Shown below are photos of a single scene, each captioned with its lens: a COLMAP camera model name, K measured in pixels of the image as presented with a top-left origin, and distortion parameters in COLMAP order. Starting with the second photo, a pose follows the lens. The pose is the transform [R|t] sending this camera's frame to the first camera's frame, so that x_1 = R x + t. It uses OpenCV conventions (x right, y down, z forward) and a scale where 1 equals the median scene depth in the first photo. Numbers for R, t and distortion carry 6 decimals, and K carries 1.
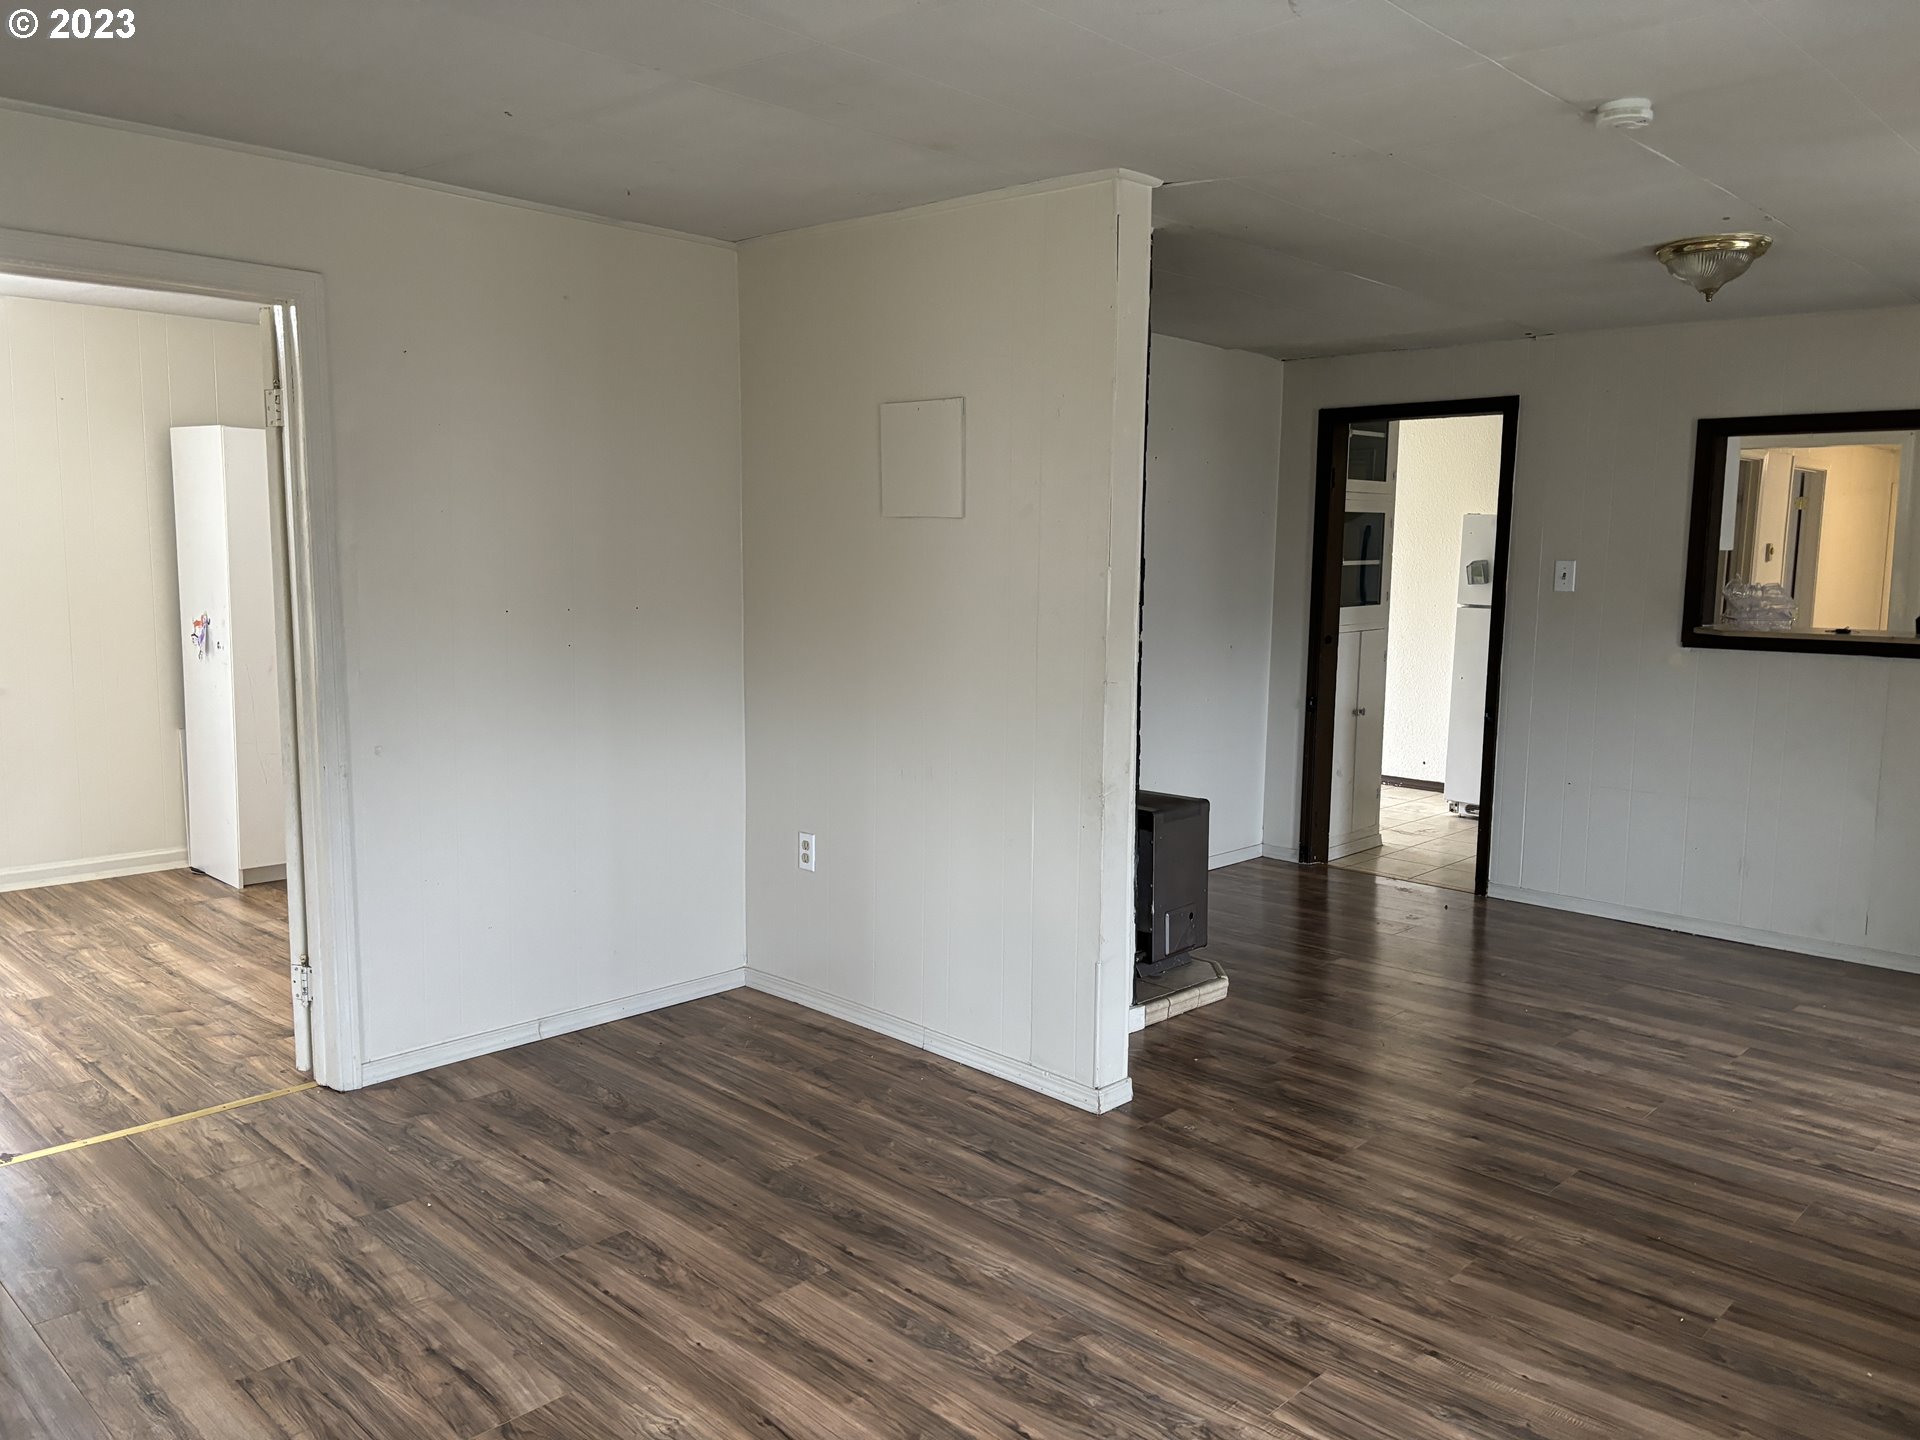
lens RADIAL K [[1450.0, 0, 956.8], [0, 1450.0, 724.7], [0, 0, 1]] dist [0.057269, -0.068546]
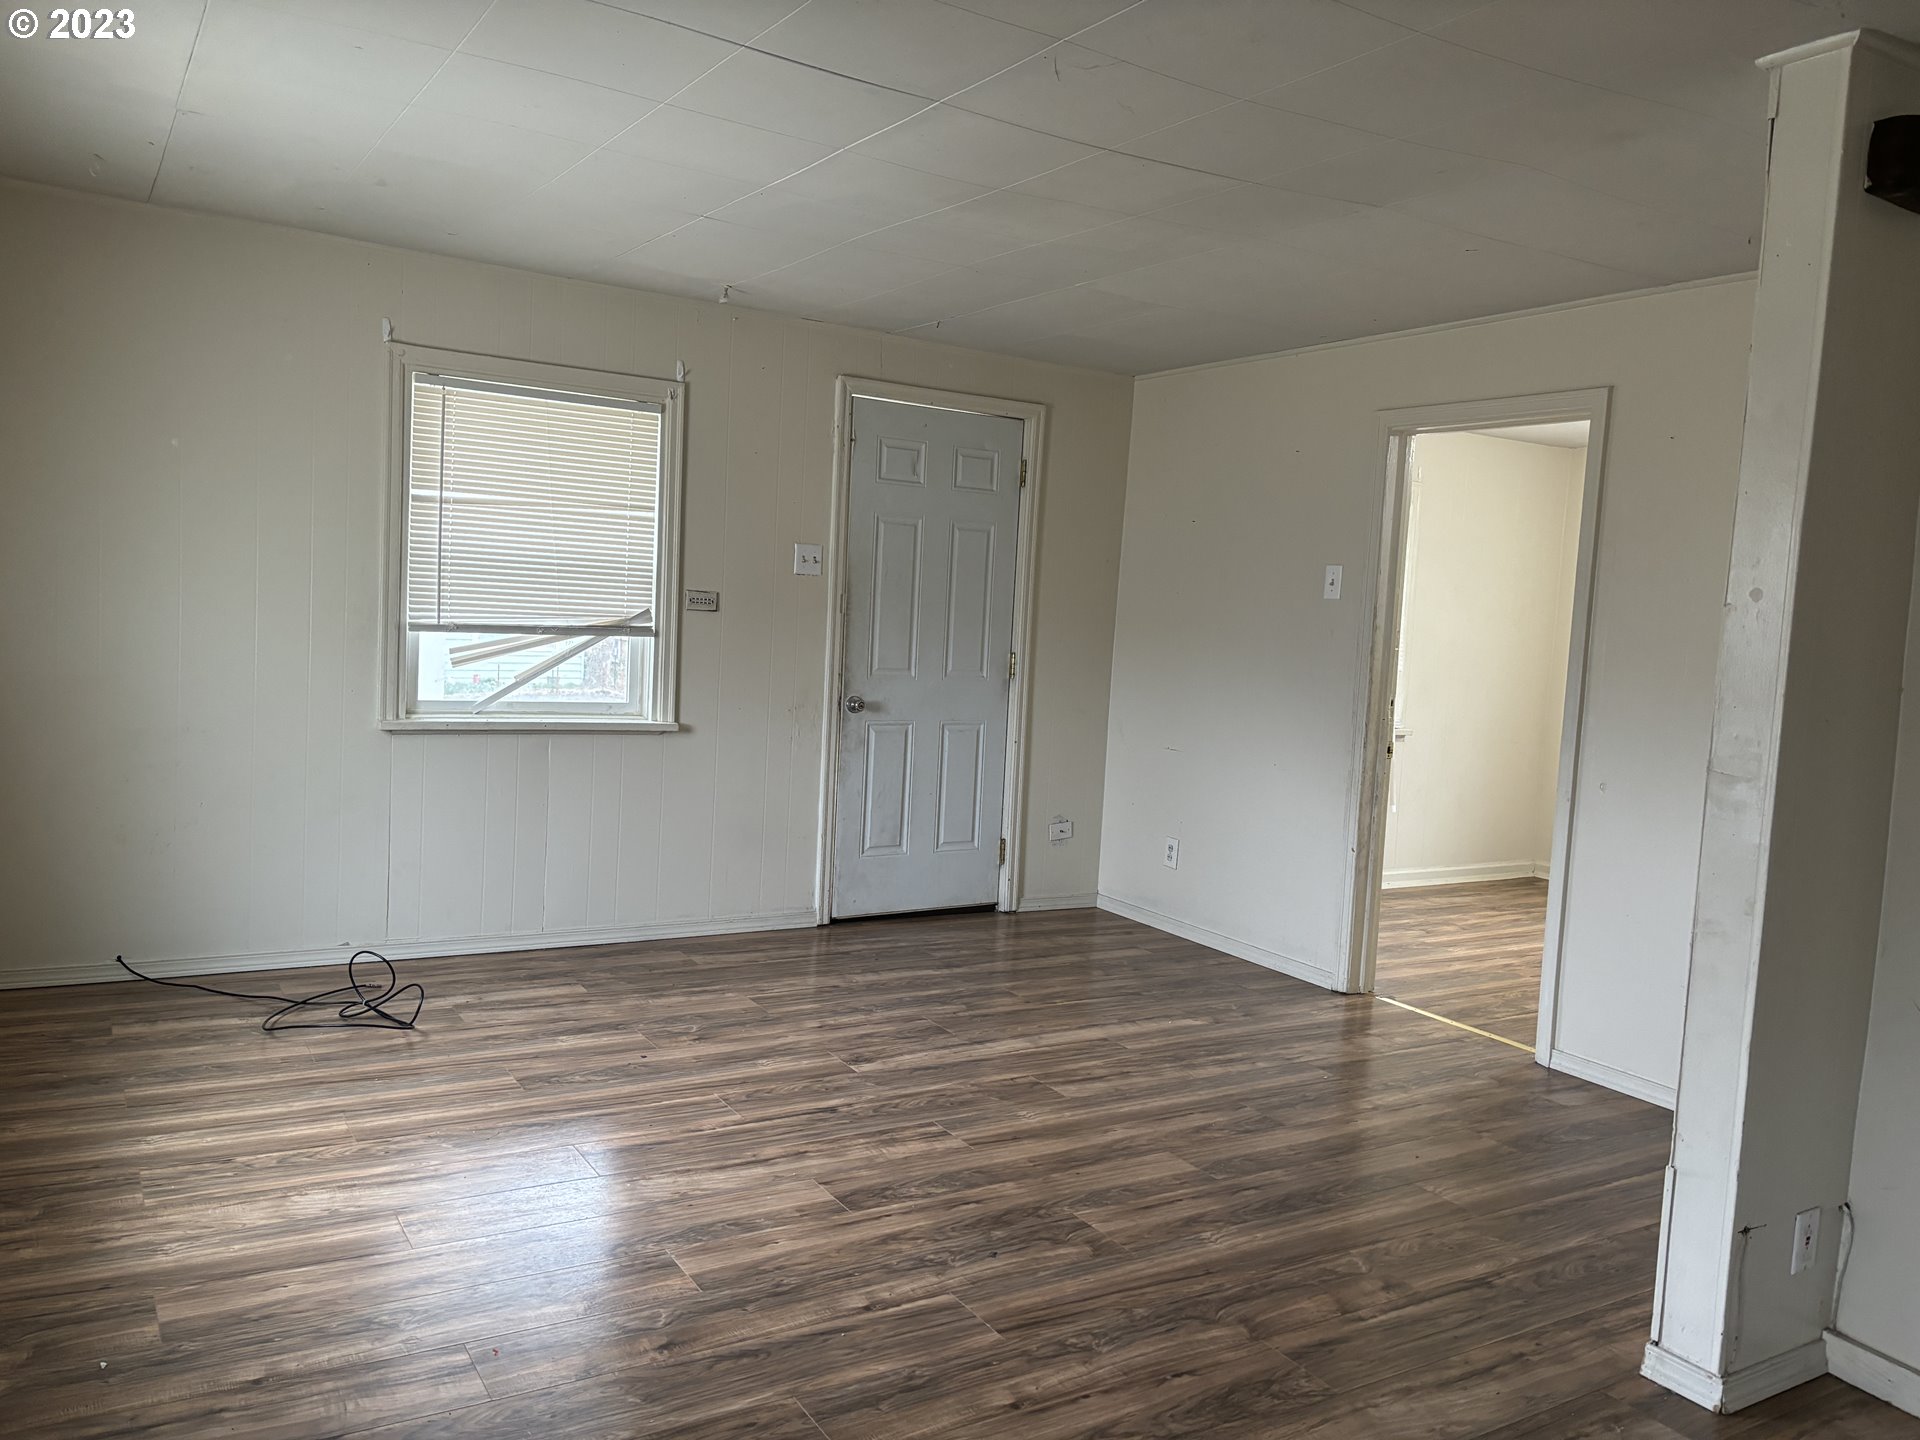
lens RADIAL K [[1450.0, 0, 965.7], [0, 1450.0, 714.5], [0, 0, 1]] dist [0.057269, -0.068546]
pose [[-0.239300, 0.051219, -0.969594, 1.130930], [-0.181538, 0.978638, 0.096502, -0.080512], [0.953824, 0.199111, -0.224890, 1.017614]]
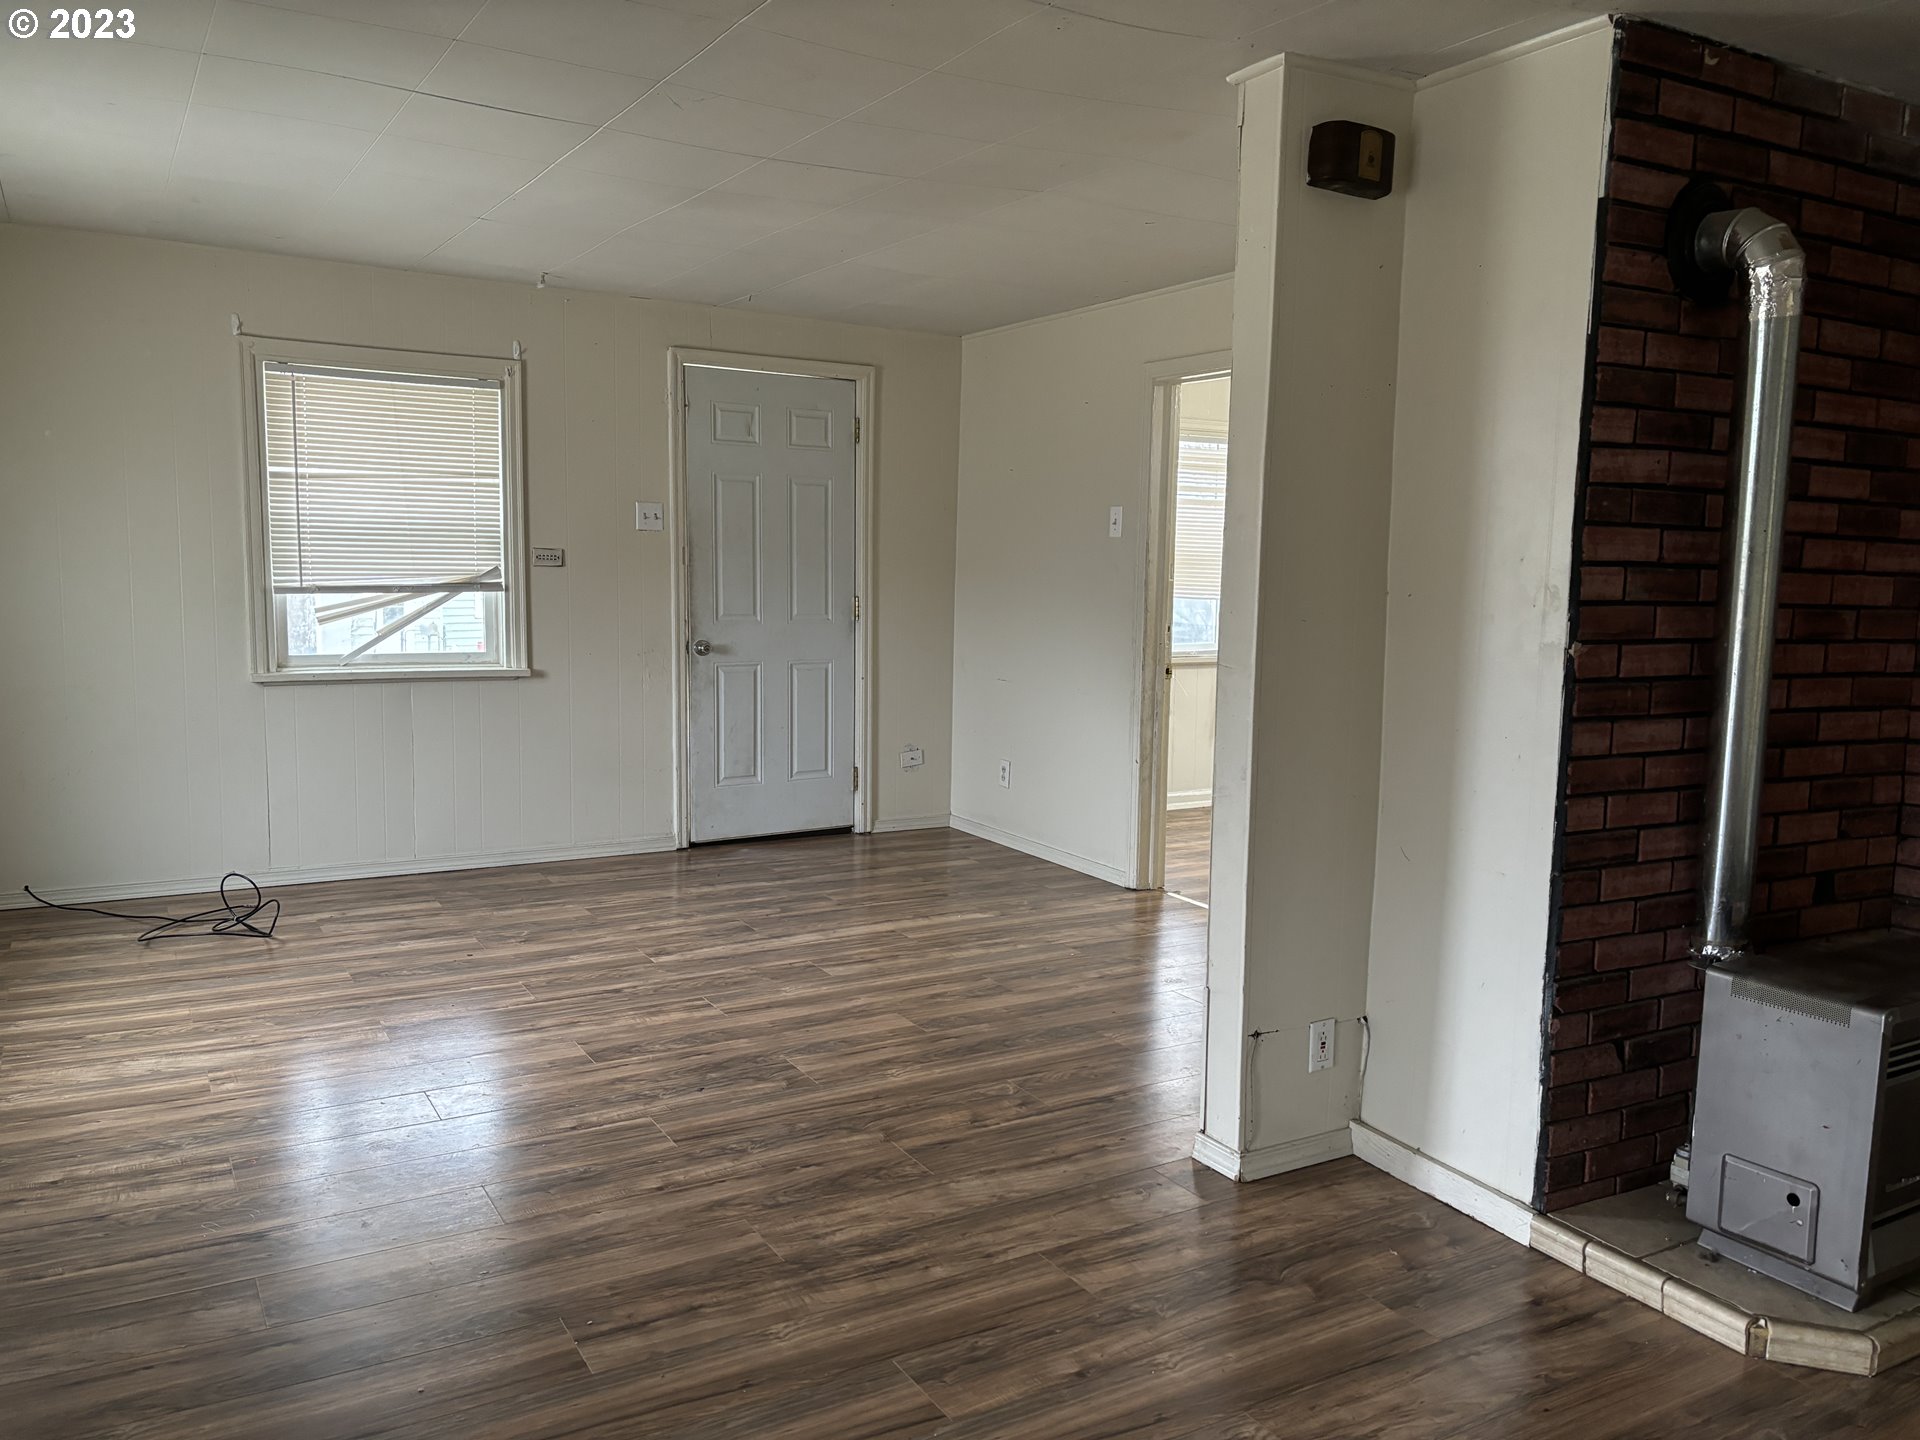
lens RADIAL K [[1450.0, 0, 974.0], [0, 1450.0, 721.6], [0, 0, 1]] dist [0.057269, -0.068546]
pose [[-0.252485, 0.096475, -0.962779, 1.260402], [-0.145890, 0.979846, 0.136445, -0.124942], [0.956539, 0.174911, -0.233322, 1.349415]]
